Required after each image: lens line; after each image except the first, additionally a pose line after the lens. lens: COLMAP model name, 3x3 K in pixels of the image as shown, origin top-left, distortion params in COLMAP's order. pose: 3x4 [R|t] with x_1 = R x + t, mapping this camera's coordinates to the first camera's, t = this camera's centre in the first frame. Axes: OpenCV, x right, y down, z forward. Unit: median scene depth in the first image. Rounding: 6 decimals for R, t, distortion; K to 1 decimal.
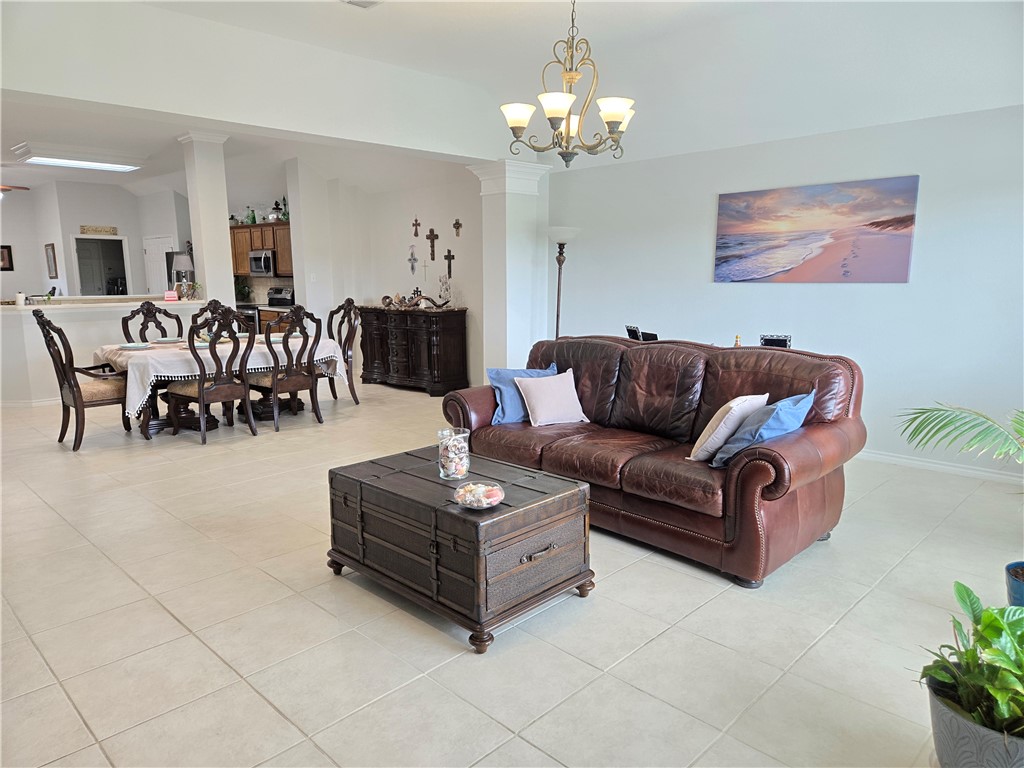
lens RADIAL K [[684.9, 0, 515.9], [0, 684.9, 386.5], [0, 0, 1]] dist [0.069381, -0.059563]
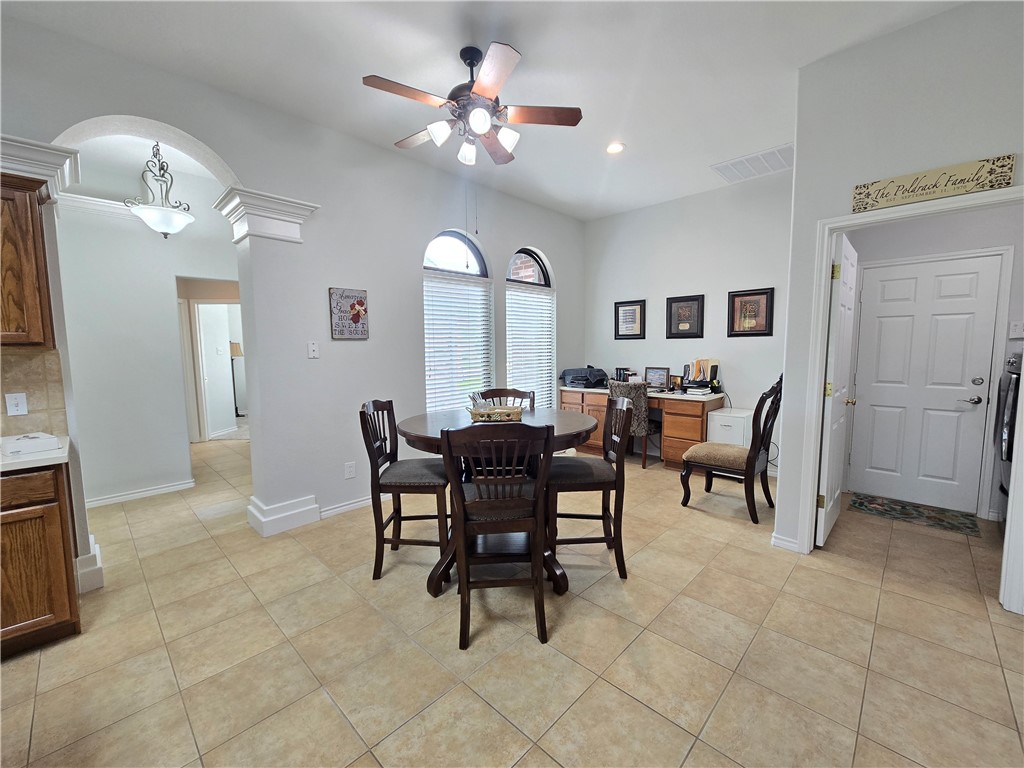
lens RADIAL K [[420.3, 0, 510.1], [0, 420.3, 386.0], [0, 0, 1]] dist [0.000031, 0.000668]
pose [[0.002258, 0.094935, -0.995481, -0.789921], [-0.158120, 0.982994, 0.093386, -0.250035], [0.987417, 0.157194, 0.017231, 1.583733]]
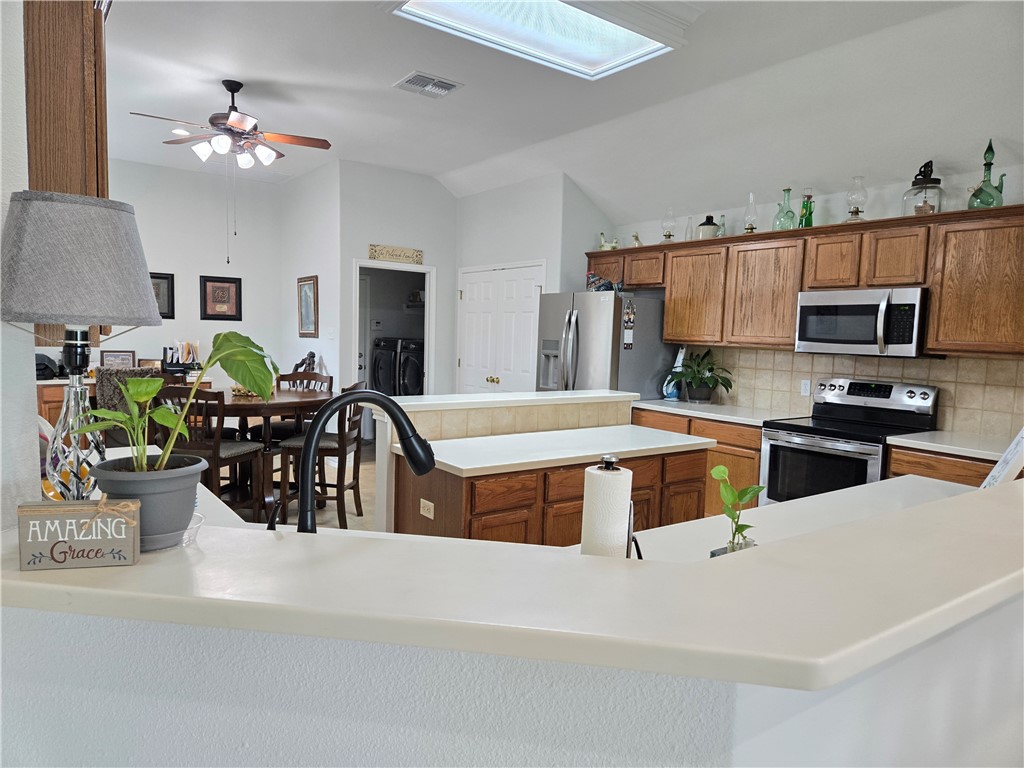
lens RADIAL K [[684.9, 0, 511.7], [0, 684.9, 389.6], [0, 0, 1]] dist [0.069381, -0.059563]
pose [[0.985391, 0.048604, -0.163224, -0.776568], [-0.061900, 0.995078, -0.077383, -0.151052], [0.158660, 0.086356, 0.983550, 0.914903]]
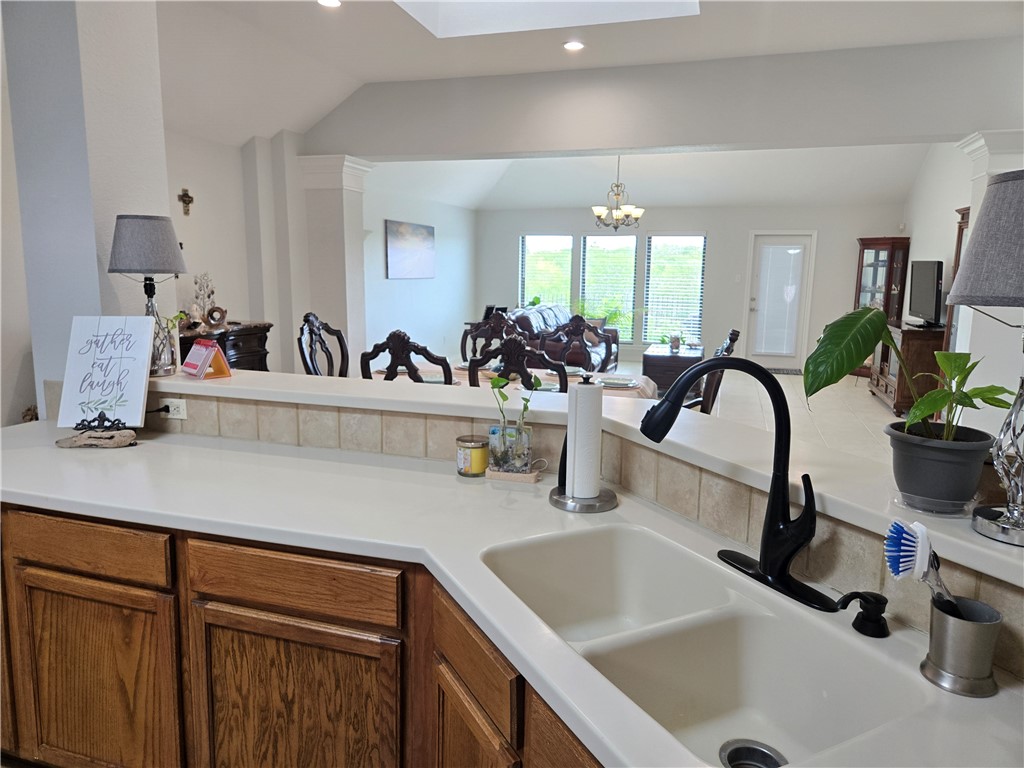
lens RADIAL K [[684.9, 0, 517.4], [0, 684.9, 378.8], [0, 0, 1]] dist [0.069381, -0.059563]
pose [[-0.464218, -0.141741, 0.874306, -0.984063], [0.134273, 0.964442, 0.227647, -0.207186], [-0.875484, 0.223073, -0.428679, 1.225846]]
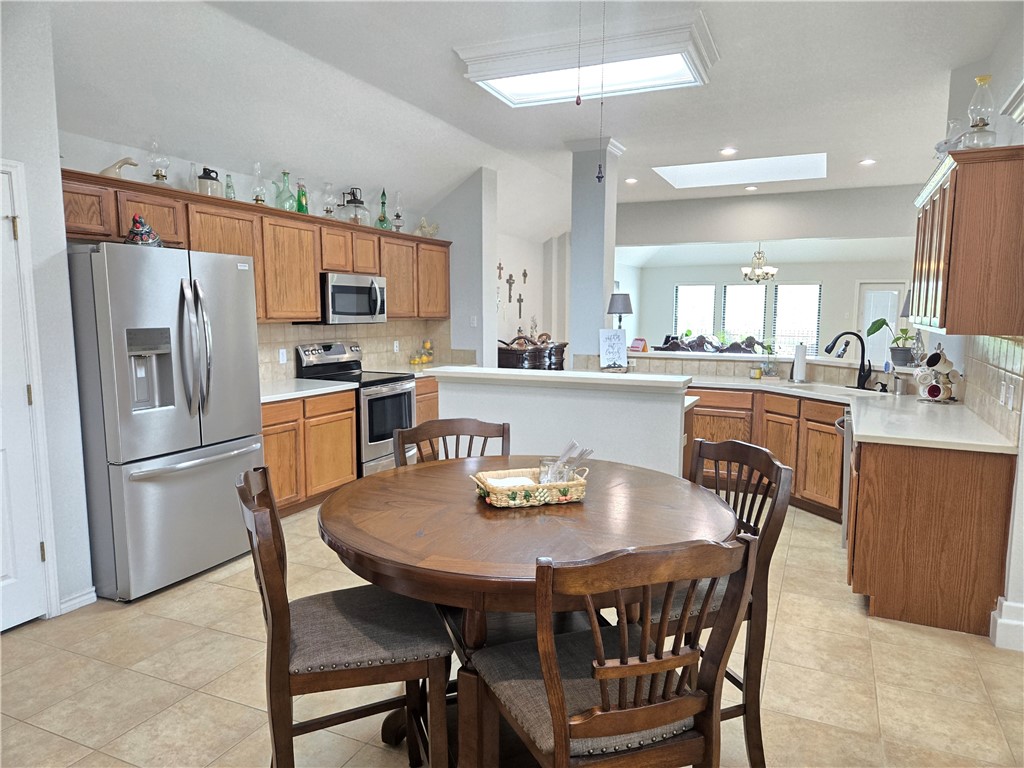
lens RADIAL K [[684.9, 0, 522.0], [0, 684.9, 386.3], [0, 0, 1]] dist [0.069381, -0.059563]
pose [[-0.347263, -0.100904, 0.932323, -1.431639], [0.151801, 0.975034, 0.162068, -0.280372], [-0.925400, 0.197808, -0.323276, 1.677324]]
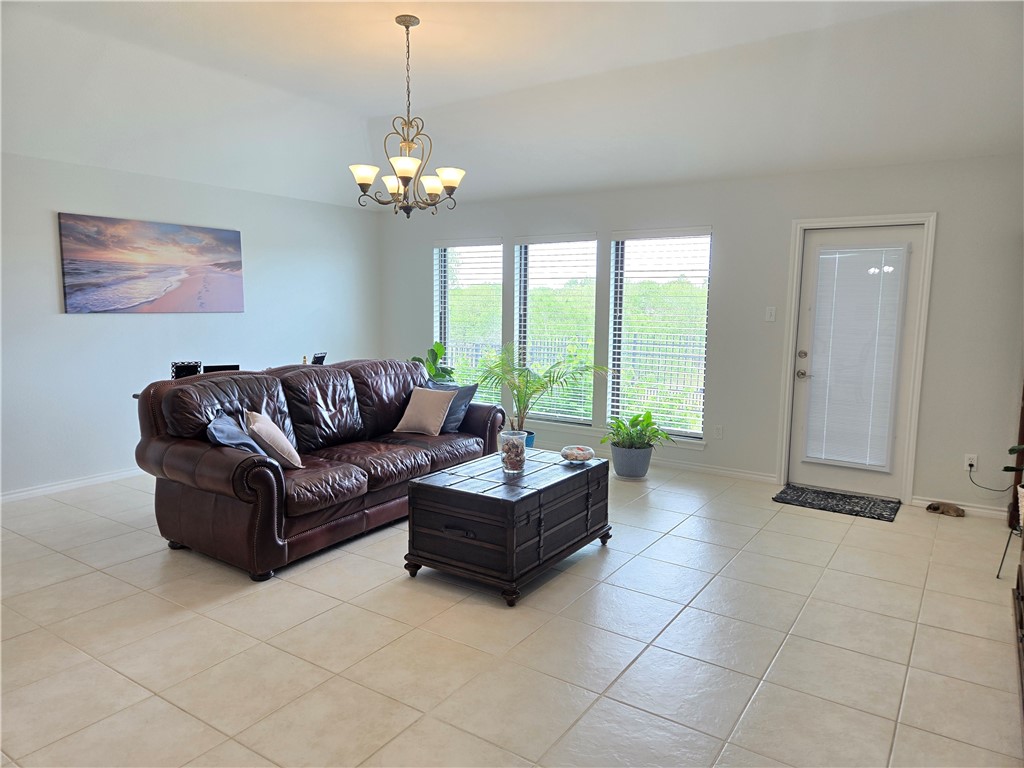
lens RADIAL K [[684.9, 0, 501.3], [0, 684.9, 393.1], [0, 0, 1]] dist [0.069381, -0.059563]
pose [[-0.178262, -0.126491, 0.975819, -0.573823], [0.153207, 0.976041, 0.154507, -0.090121], [-0.971983, 0.177045, -0.154612, 0.535088]]
